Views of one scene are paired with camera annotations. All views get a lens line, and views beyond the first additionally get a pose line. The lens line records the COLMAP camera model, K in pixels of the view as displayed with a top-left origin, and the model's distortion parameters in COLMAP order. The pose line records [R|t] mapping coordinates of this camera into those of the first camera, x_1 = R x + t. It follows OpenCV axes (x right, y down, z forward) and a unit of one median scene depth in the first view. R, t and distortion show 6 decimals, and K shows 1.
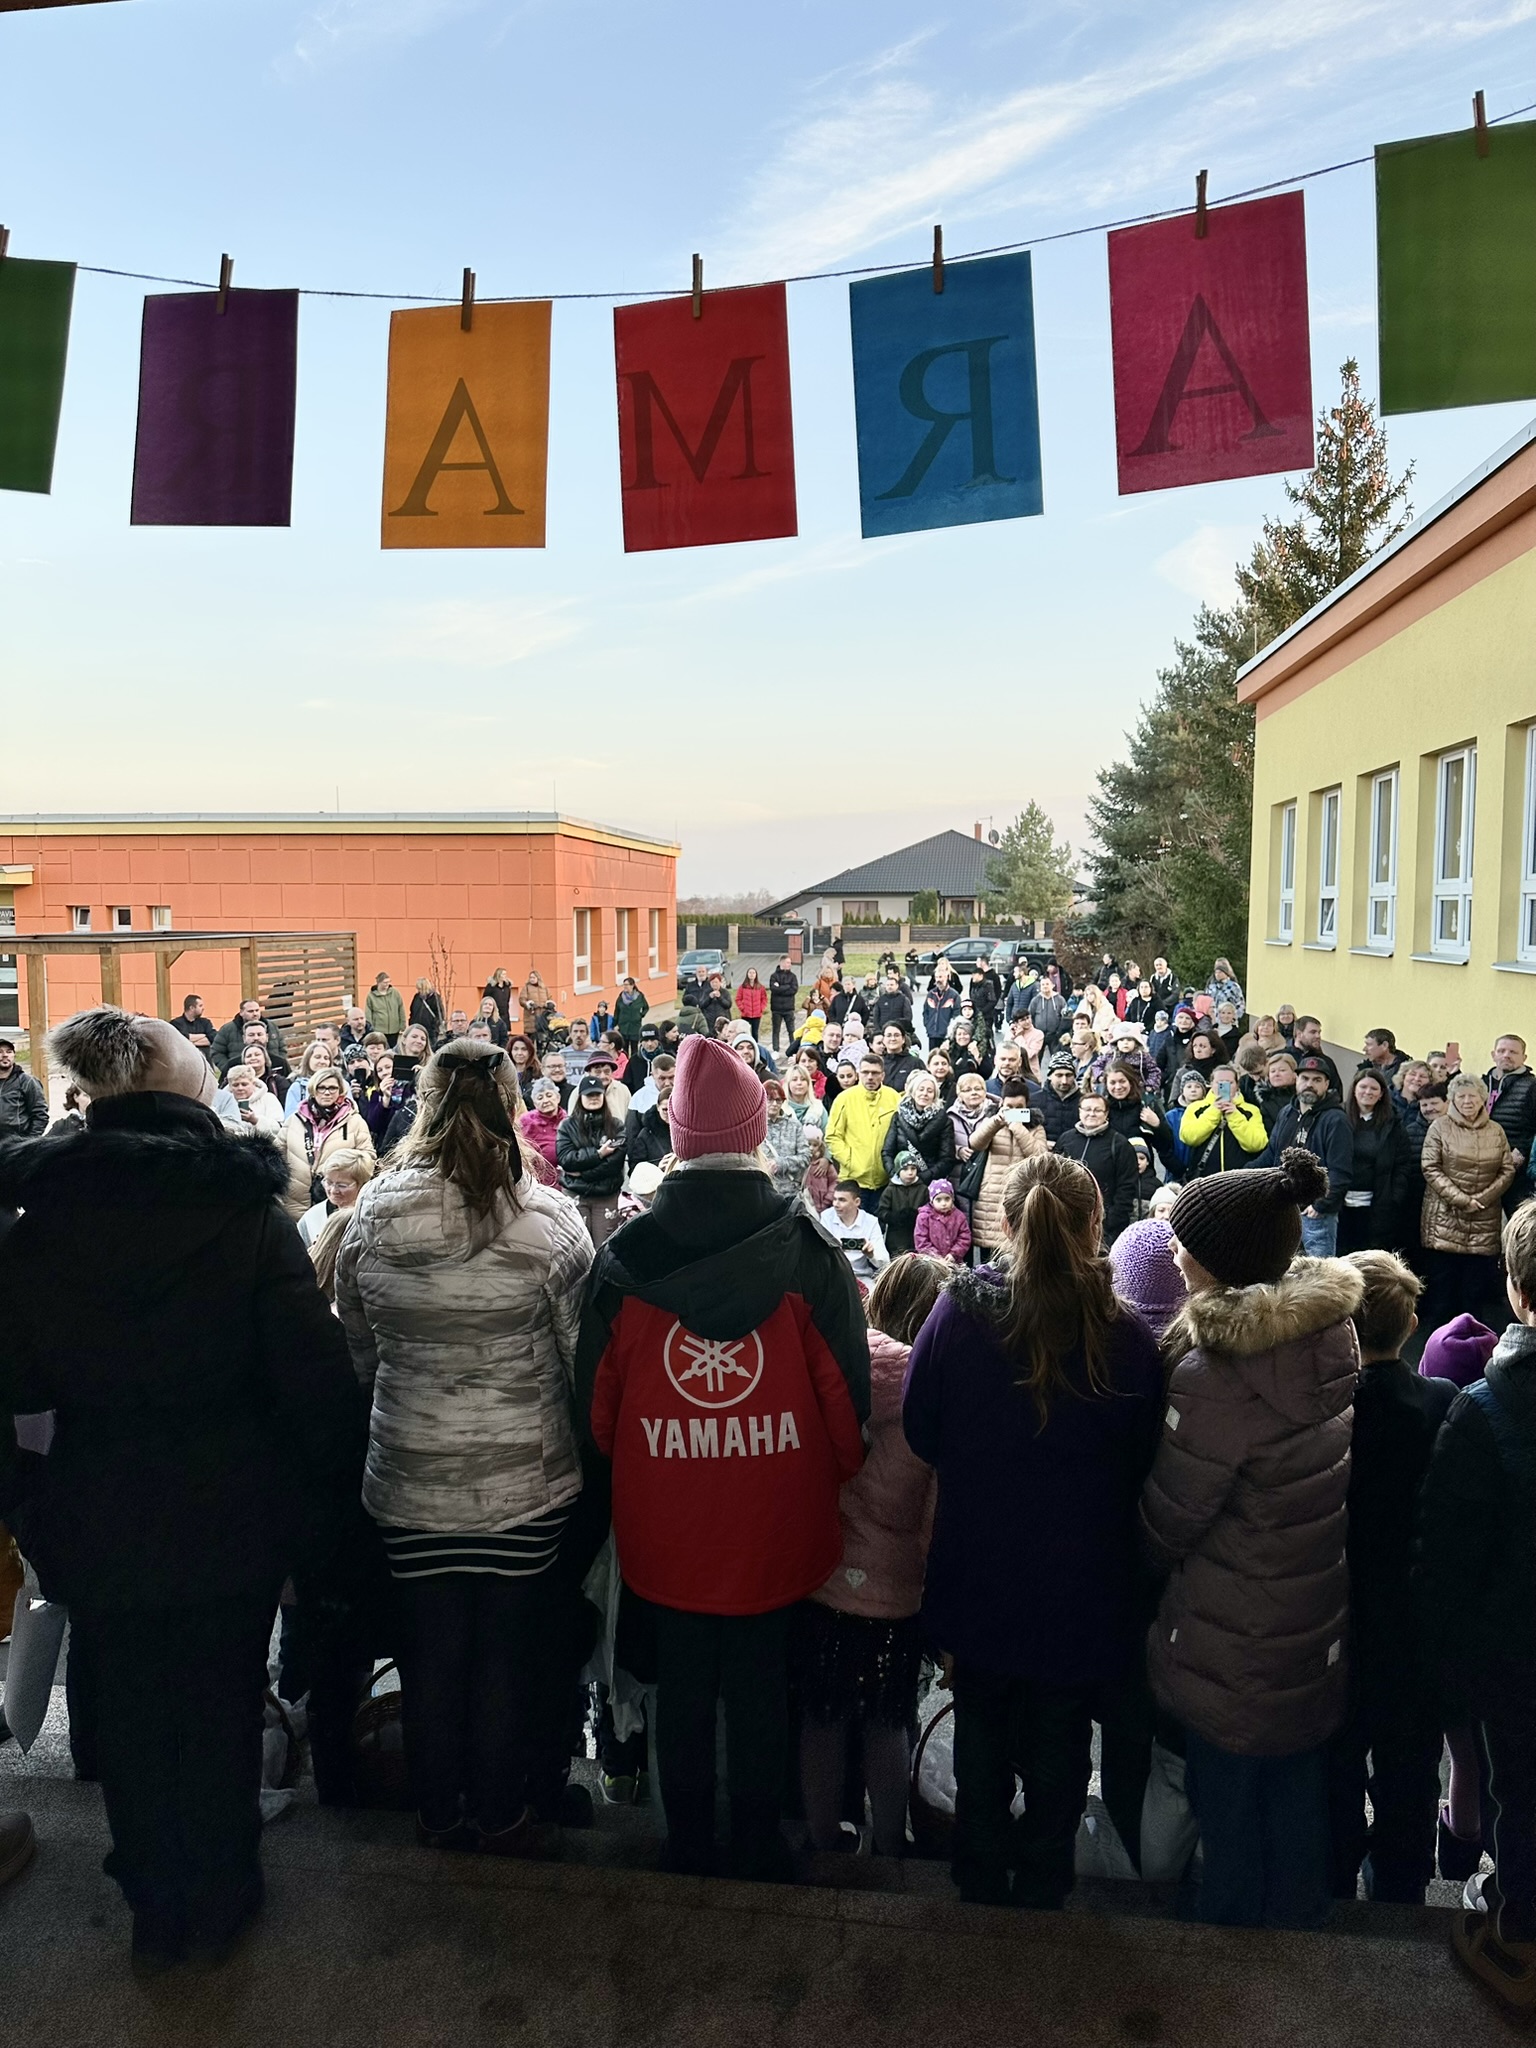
lens RADIAL K [[1458.9, 0, 766.5], [0, 1458.9, 1039.1], [0, 0, 1]] dist [0.005177, -0.010759]
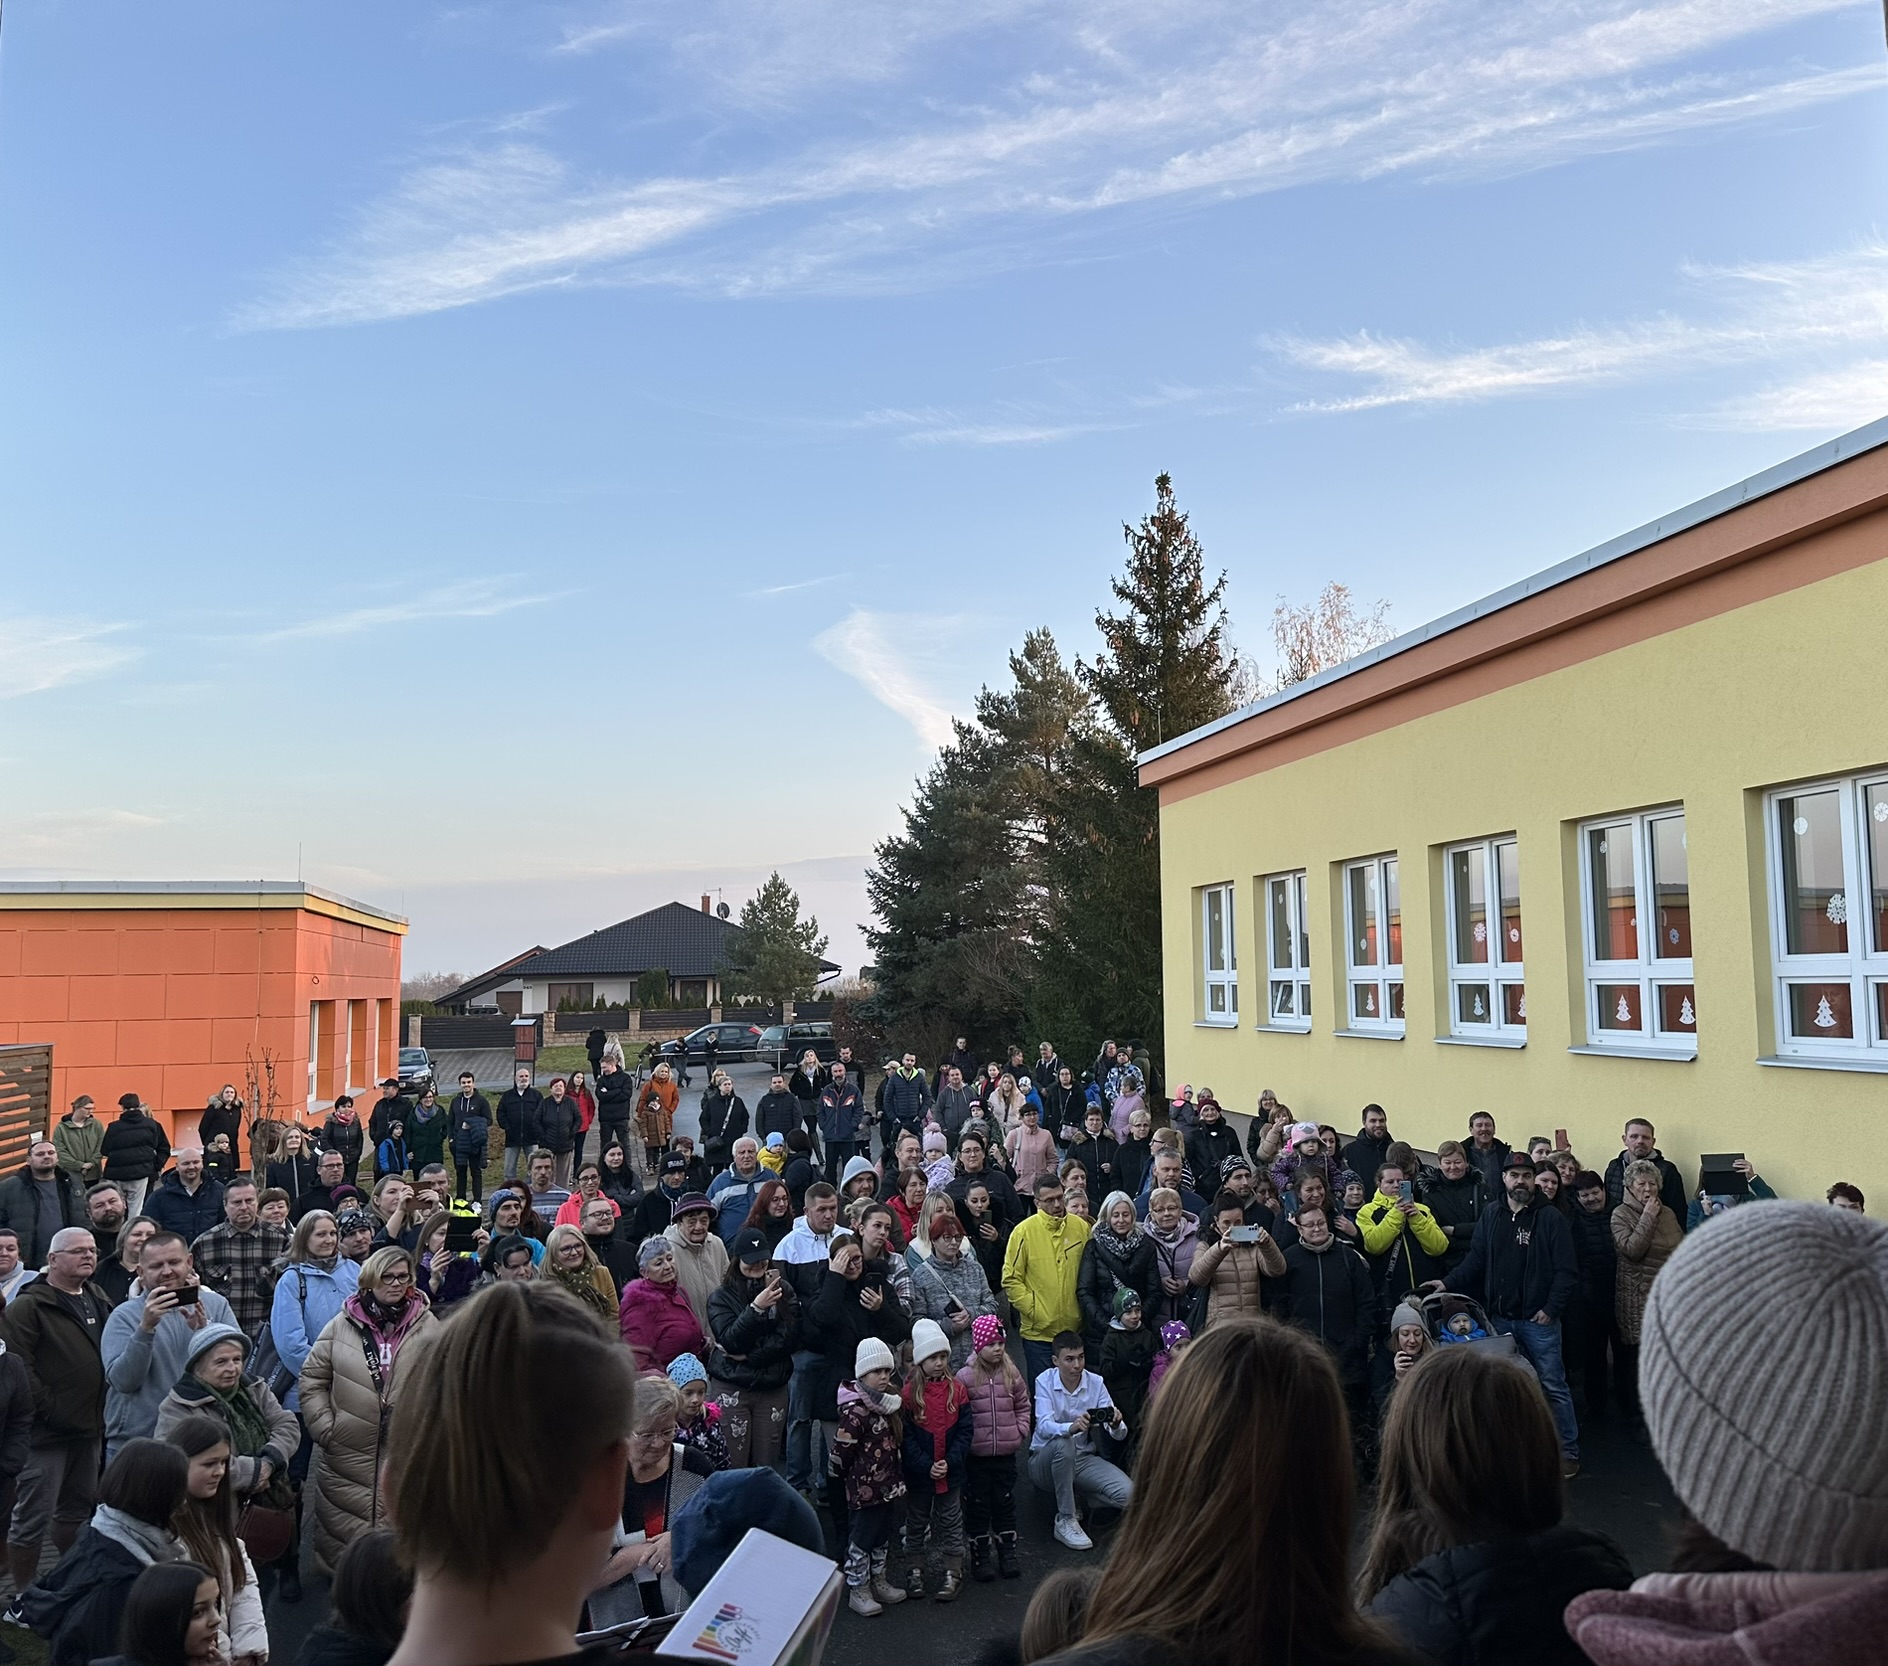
lens RADIAL K [[1544.3, 0, 952.5], [0, 1544.3, 837.5], [0, 0, 1]] dist [0.037374, -0.057798]
pose [[0.913952, 0.020589, 0.405299, -0.118796], [0.052624, 0.984267, -0.168669, -0.011833], [-0.402395, 0.175483, 0.898490, 0.052347]]
